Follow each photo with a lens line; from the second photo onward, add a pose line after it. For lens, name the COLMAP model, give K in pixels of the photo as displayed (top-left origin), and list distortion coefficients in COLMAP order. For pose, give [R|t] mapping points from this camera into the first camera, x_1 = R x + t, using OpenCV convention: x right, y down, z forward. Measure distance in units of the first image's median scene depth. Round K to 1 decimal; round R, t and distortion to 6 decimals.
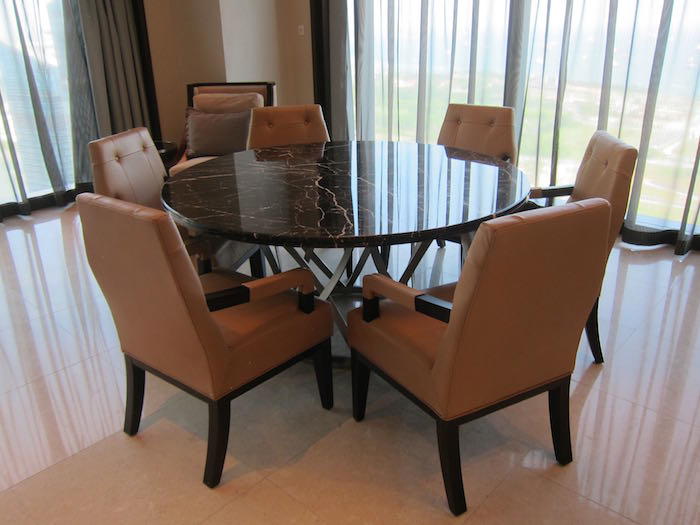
lens RADIAL K [[584.2, 0, 344.3], [0, 584.2, 264.0], [0, 0, 1]] dist [-0.057881, 0.009042]
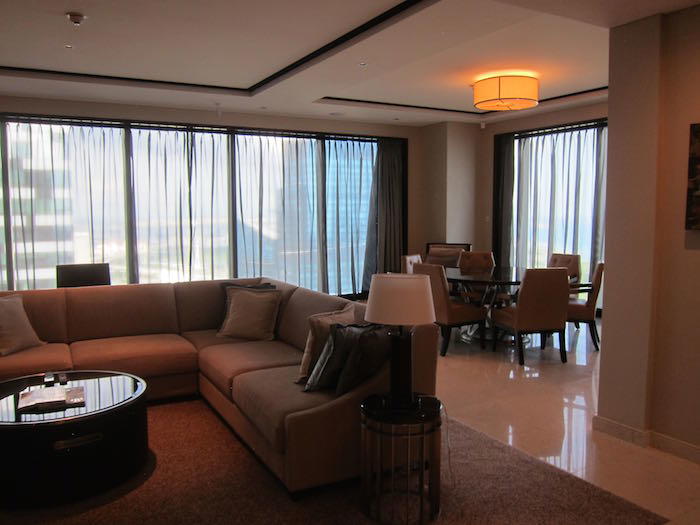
lens RADIAL K [[584.2, 0, 344.3], [0, 584.2, 264.0], [0, 0, 1]] dist [-0.057881, 0.009042]
pose [[0.947639, 0.044057, -0.316291, 0.106478], [-0.136888, 0.950871, -0.277681, 0.379411], [0.288518, 0.306437, 0.907113, -0.942744]]
